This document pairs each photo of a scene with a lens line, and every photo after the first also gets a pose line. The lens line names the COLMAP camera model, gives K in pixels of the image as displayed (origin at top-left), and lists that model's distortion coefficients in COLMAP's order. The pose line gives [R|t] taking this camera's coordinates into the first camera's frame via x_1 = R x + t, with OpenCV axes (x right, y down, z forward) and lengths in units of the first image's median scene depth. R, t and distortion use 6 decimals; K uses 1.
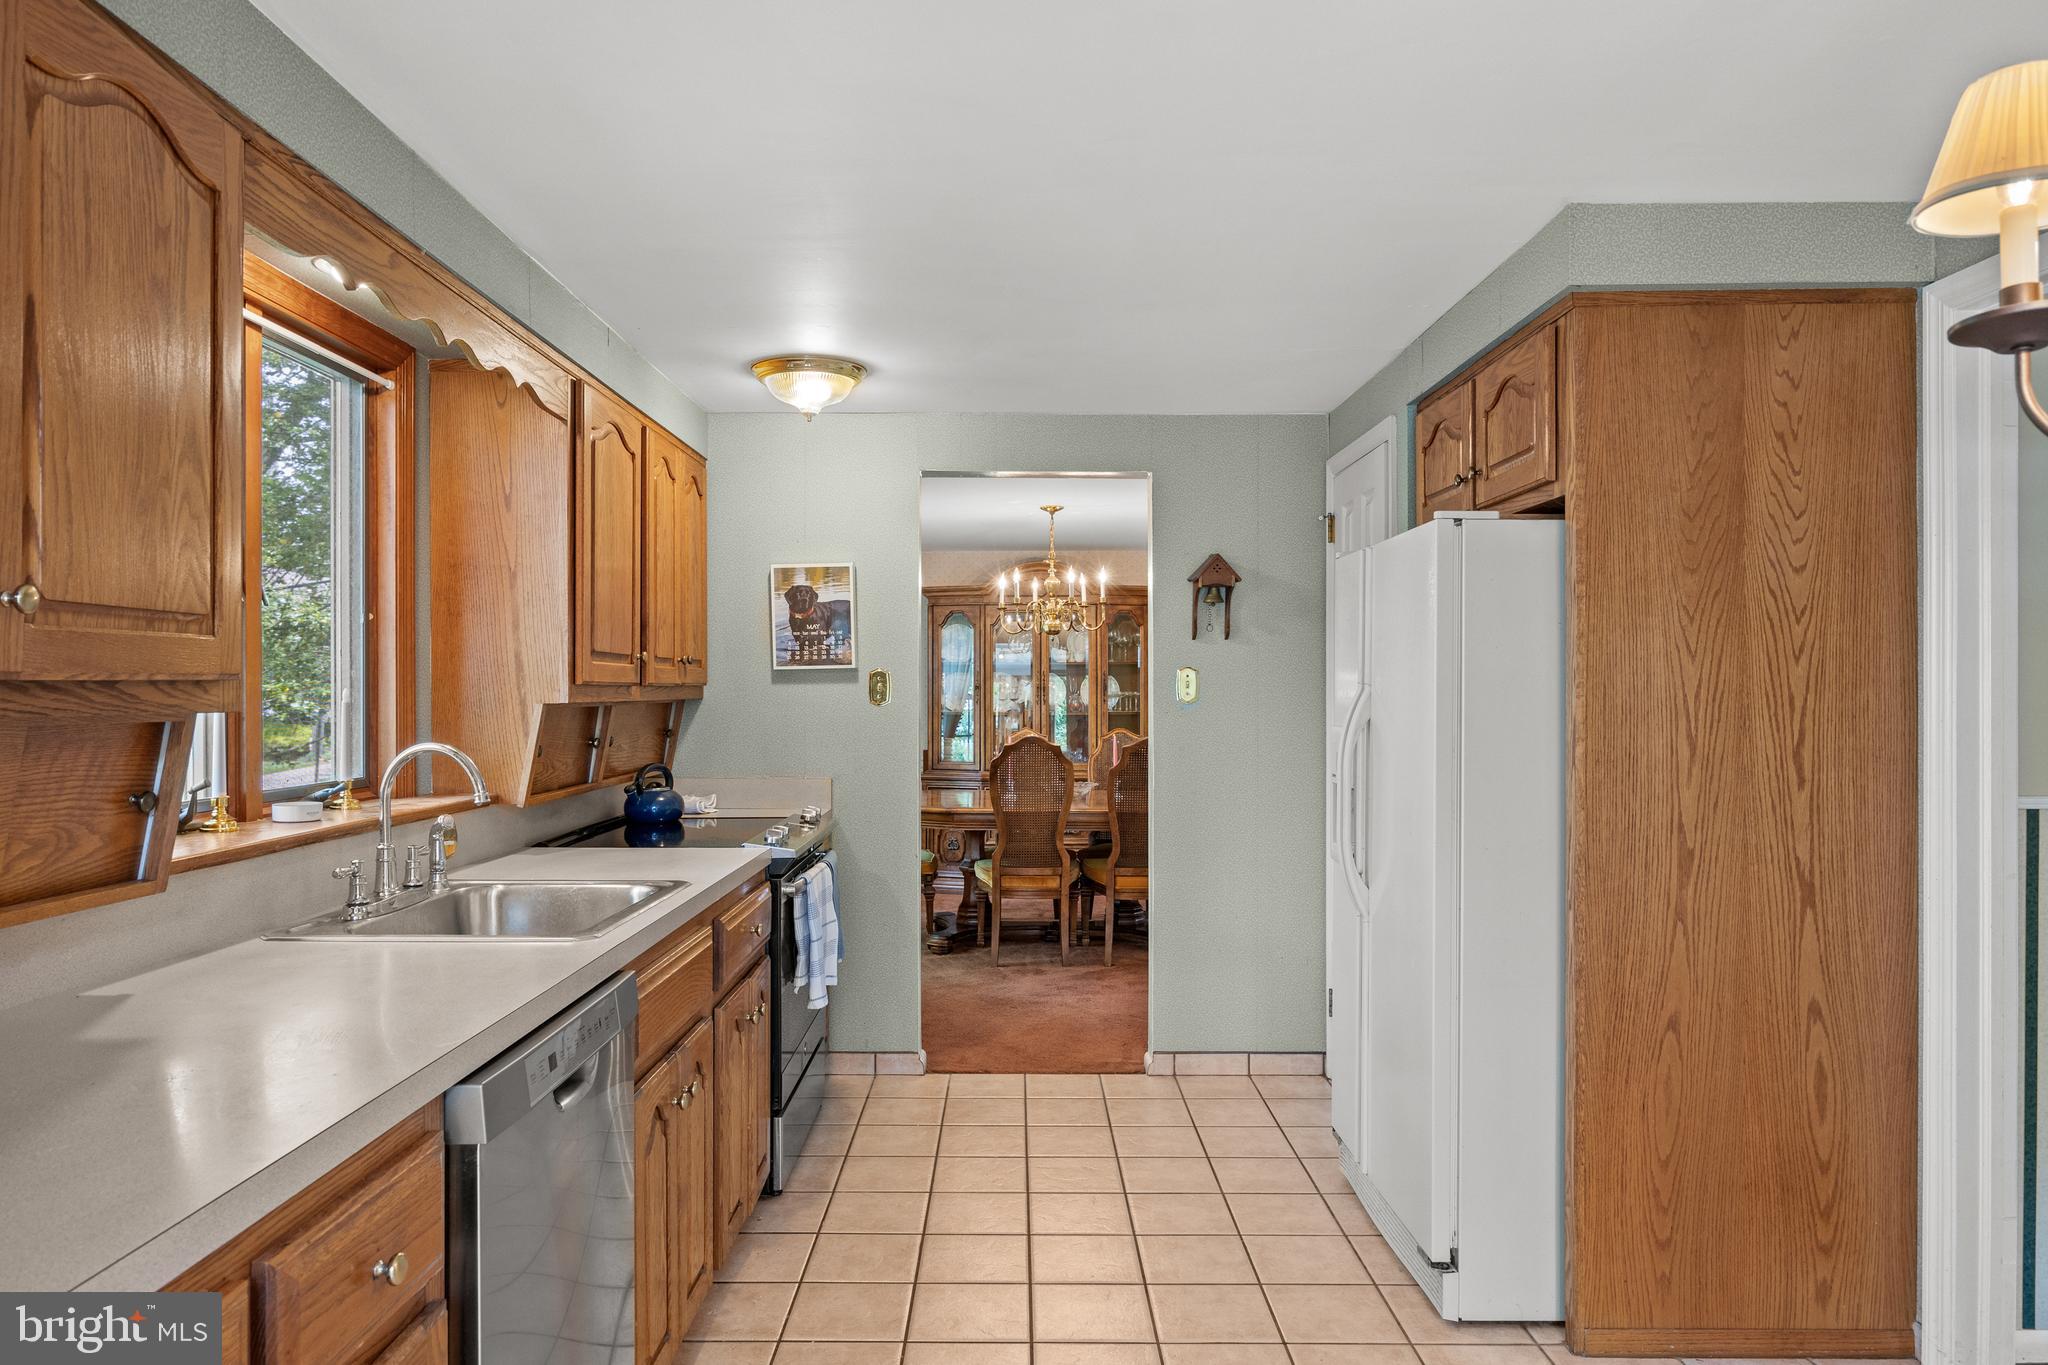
lens RADIAL K [[1257.6, 0, 1022.5], [0, 1257.6, 688.3], [0, 0, 1]] dist [-0.006448, -0.003406]
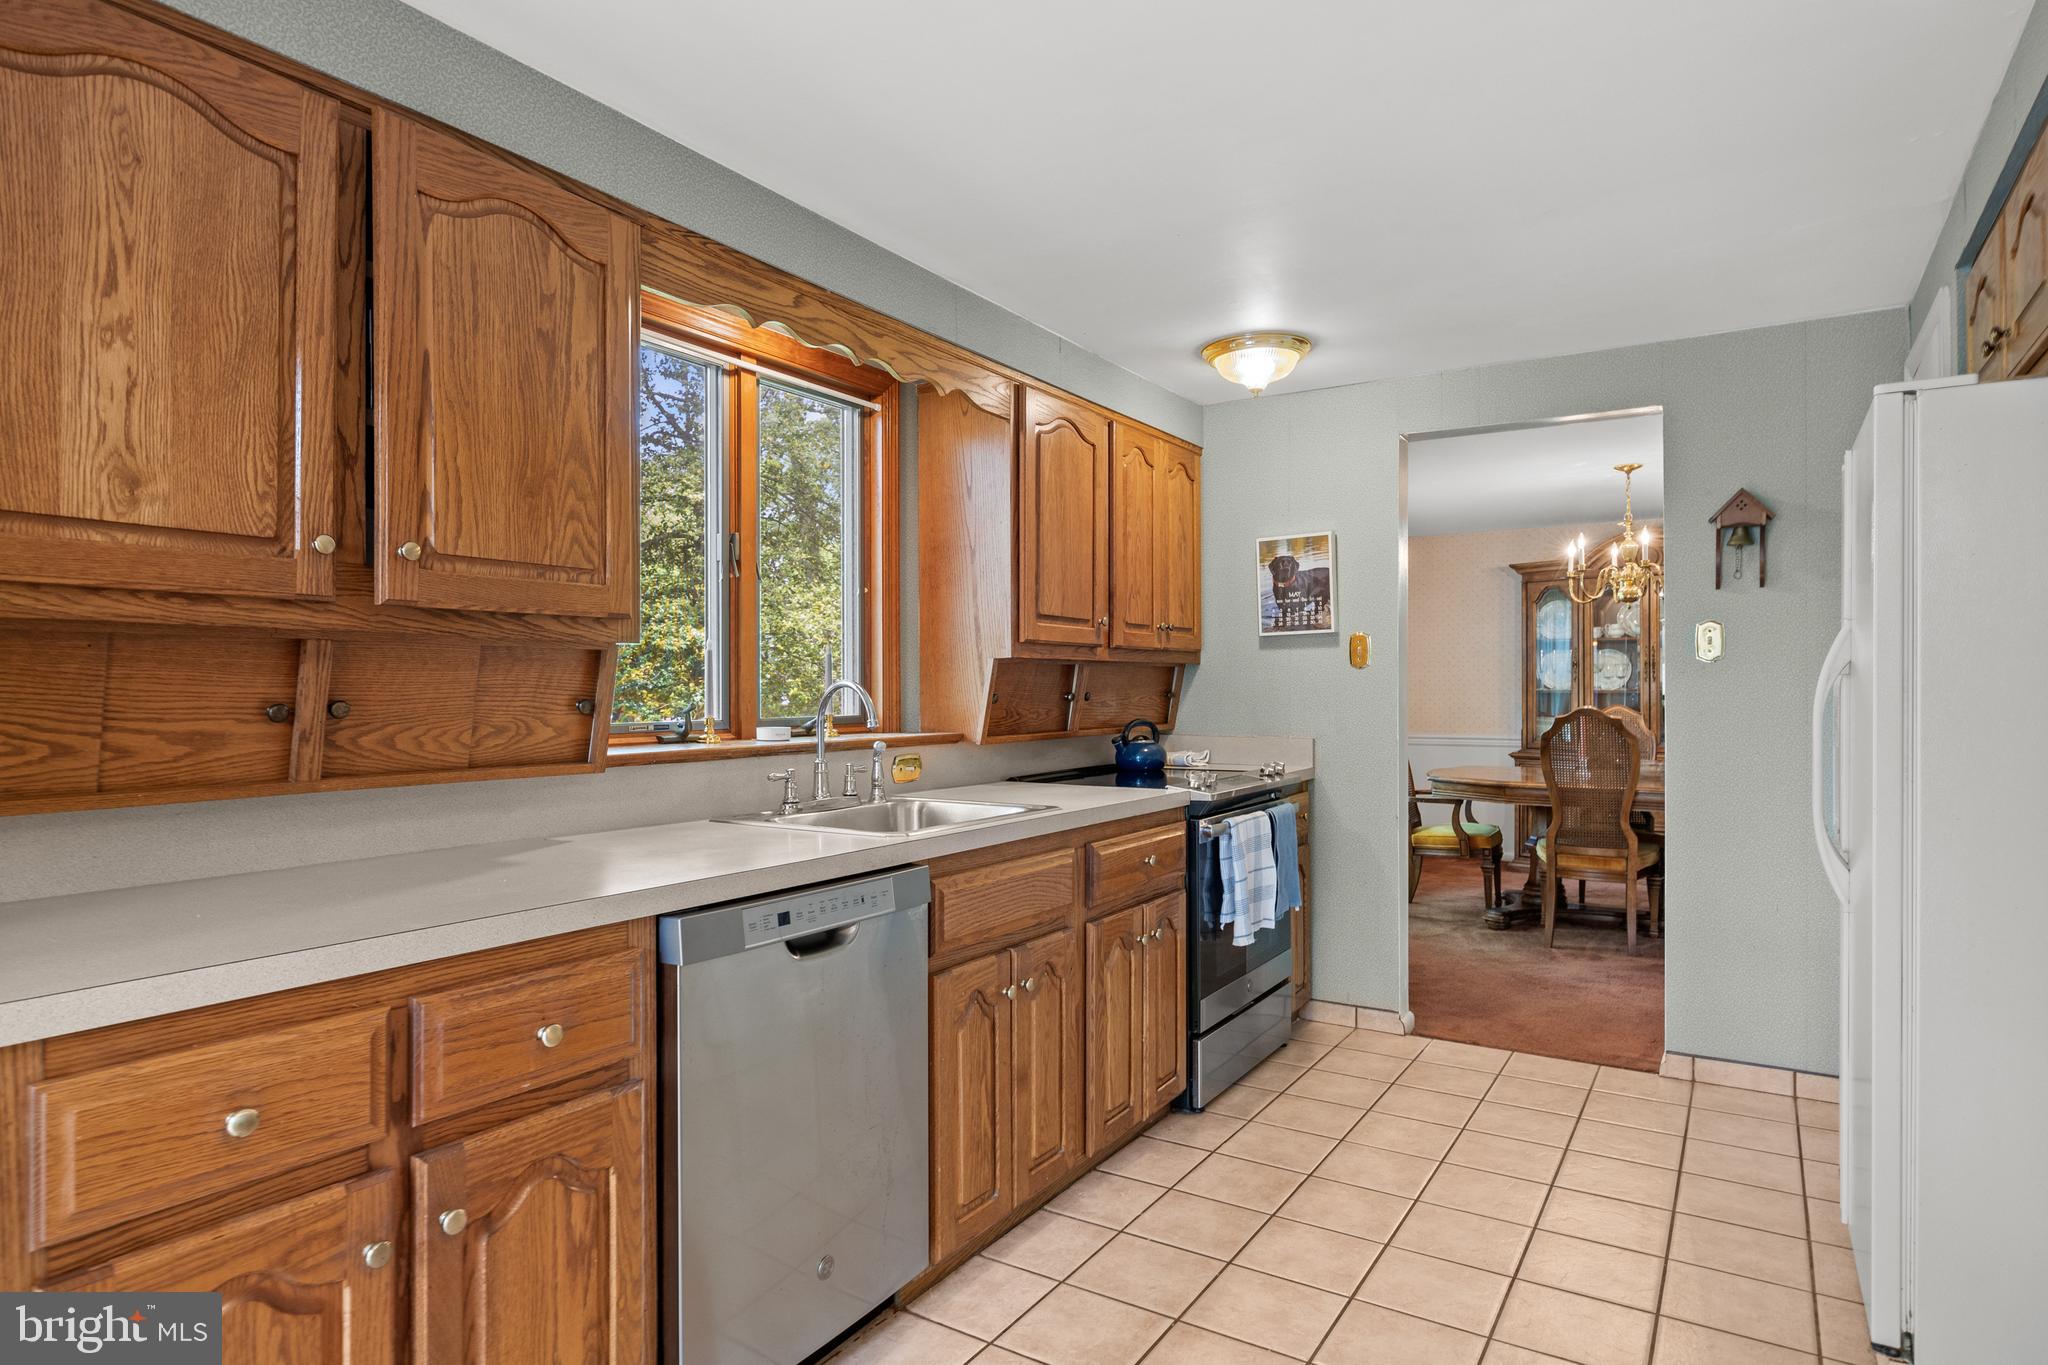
lens RADIAL K [[1141.5, 0, 1031.6], [0, 1141.5, 683.0], [0, 0, 1]] dist [-0.006537, -0.000989]
pose [[0.841743, -0.005834, -0.539846, 0.205173], [0.004917, 0.999983, -0.003141, 0.034315], [0.539855, -0.000010, 0.841758, 0.091125]]
